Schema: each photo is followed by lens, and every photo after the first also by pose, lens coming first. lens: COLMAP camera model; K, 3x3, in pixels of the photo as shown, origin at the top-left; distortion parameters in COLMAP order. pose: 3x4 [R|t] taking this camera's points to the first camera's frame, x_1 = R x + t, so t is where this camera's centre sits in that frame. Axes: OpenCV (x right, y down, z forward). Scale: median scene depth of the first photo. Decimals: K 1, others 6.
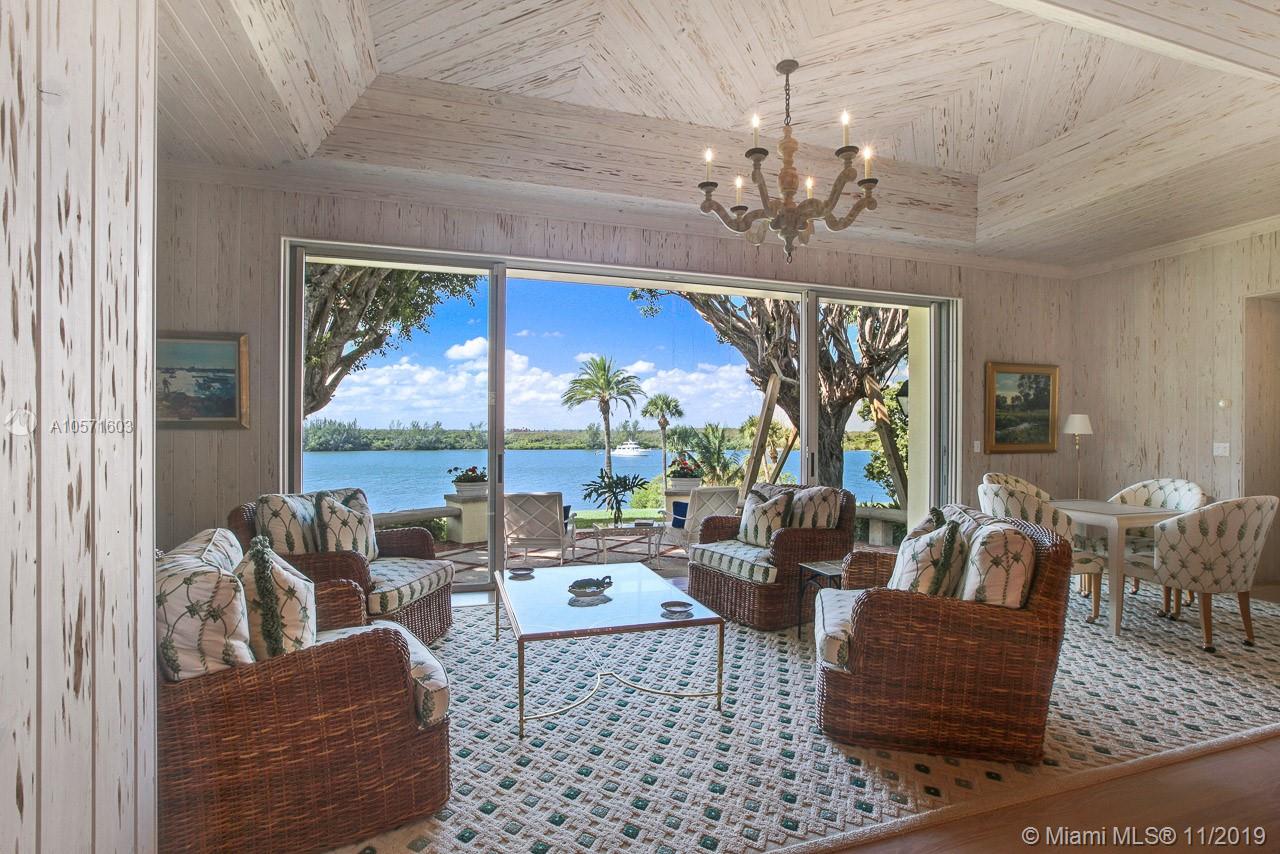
lens RADIAL K [[635.5, 0, 640.3], [0, 635.5, 432.6], [0, 0, 1]] dist [-0.048837, -0.000236]
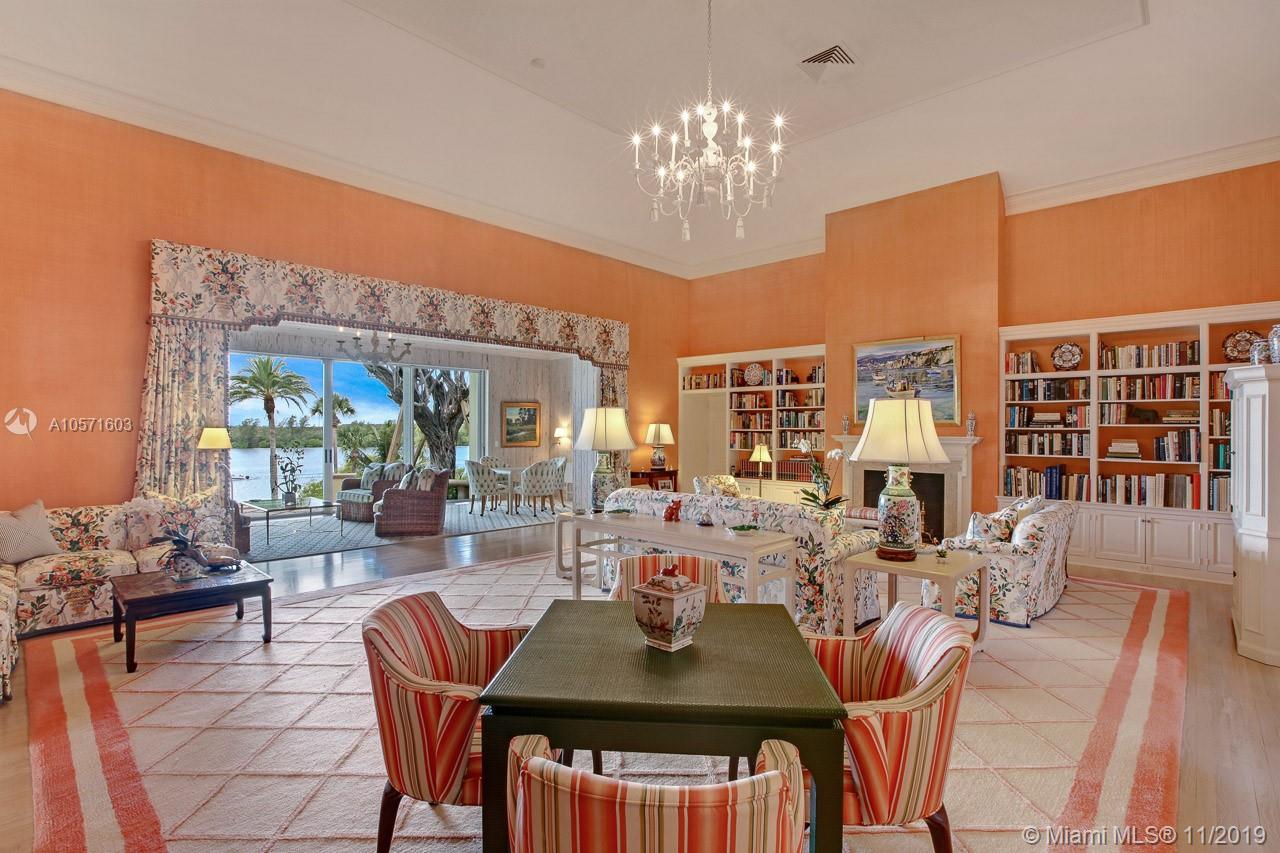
lens RADIAL K [[672.2, 0, 640.3], [0, 672.2, 430.5], [0, 0, 1]] dist [0.002533, 0.000539]
pose [[0.897374, -0.004922, 0.441243, -0.000338], [0.002312, 0.999977, 0.006453, -0.006120], [-0.441264, -0.004771, 0.897365, -0.209617]]
